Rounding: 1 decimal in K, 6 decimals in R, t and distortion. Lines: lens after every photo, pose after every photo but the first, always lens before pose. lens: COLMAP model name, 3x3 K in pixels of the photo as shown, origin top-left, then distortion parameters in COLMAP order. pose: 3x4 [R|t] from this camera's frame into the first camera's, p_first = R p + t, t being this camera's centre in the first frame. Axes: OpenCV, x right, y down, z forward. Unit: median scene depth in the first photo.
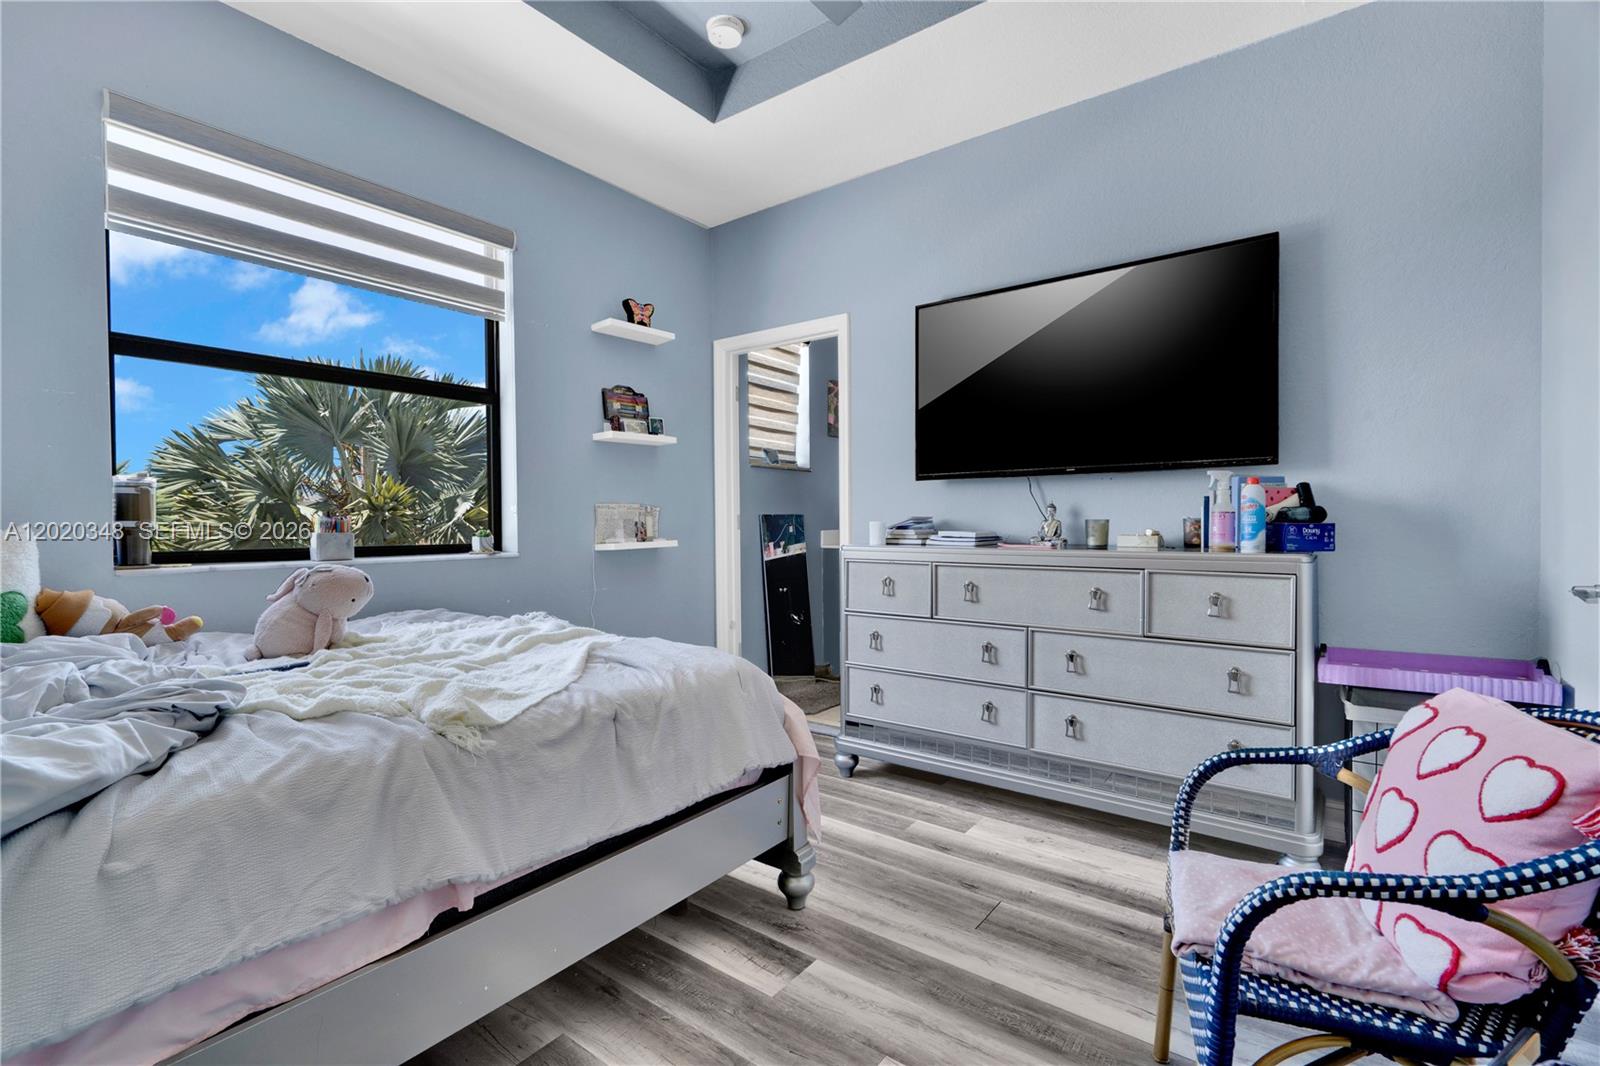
lens RADIAL K [[725.4, 0, 793.4], [0, 725.4, 526.5], [0, 0, 1]] dist [-0.002984, 0.004928]
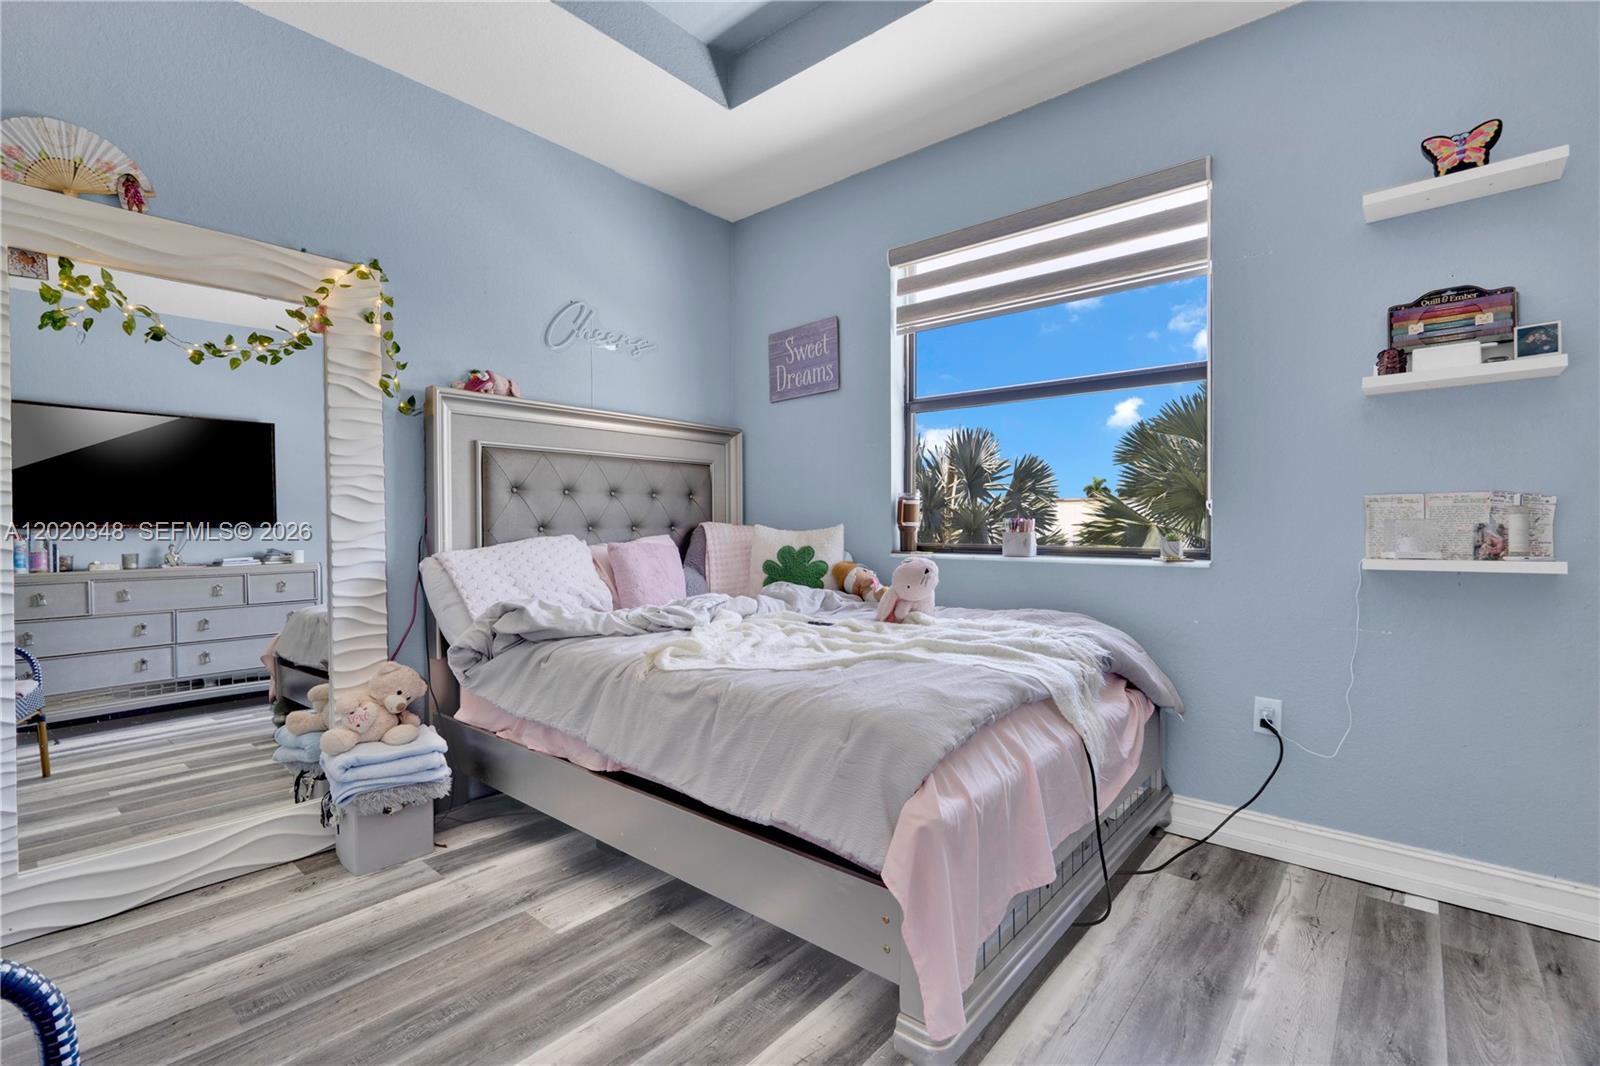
lens RADIAL K [[725.4, 0, 793.4], [0, 725.4, 526.5], [0, 0, 1]] dist [-0.002984, 0.004928]
pose [[-0.065532, 0.010504, -0.997795, 0.608673], [-0.005181, 0.999928, 0.010867, -0.012697], [0.997837, 0.005882, -0.065472, 0.838758]]
